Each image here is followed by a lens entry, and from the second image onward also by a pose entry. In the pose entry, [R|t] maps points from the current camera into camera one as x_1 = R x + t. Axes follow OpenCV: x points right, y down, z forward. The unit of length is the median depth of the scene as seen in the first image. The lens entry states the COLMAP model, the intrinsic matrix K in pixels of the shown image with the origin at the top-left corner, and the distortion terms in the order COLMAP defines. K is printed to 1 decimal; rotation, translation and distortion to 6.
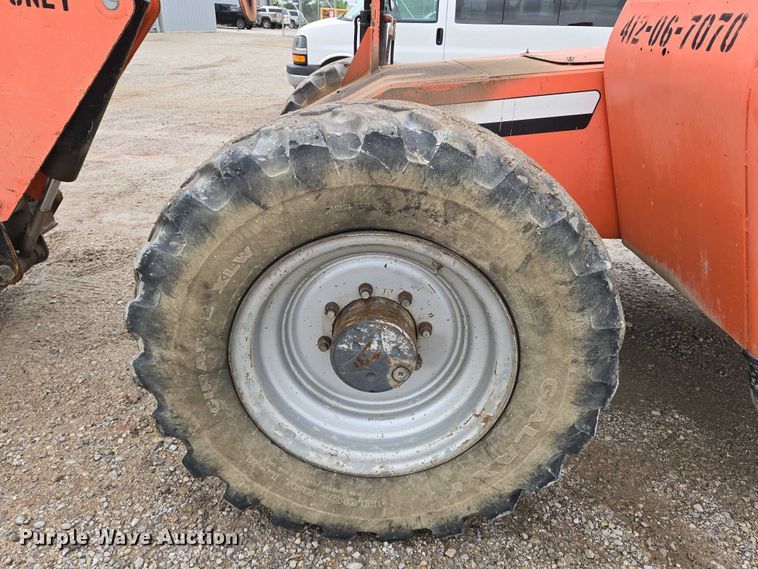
lens RADIAL K [[528.4, 0, 378.3], [0, 528.4, 283.2], [0, 0, 1]] dist [-0.003739, -0.006896]
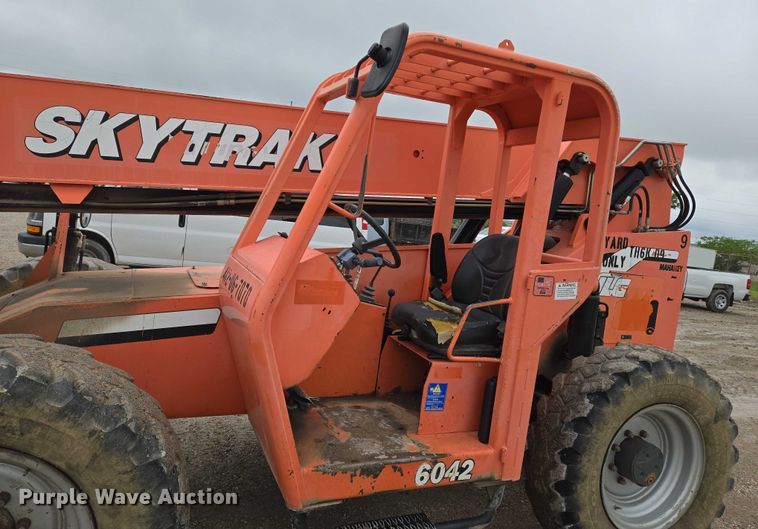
lens RADIAL K [[505.9, 0, 394.1], [0, 505.9, 239.0], [0, 0, 1]] dist [0.026254, -0.006701]
pose [[0.909738, 0.061953, 0.410534, 0.409735], [0.087735, 0.937788, -0.335940, -0.061595], [-0.405807, 0.341636, 0.847706, -0.607410]]
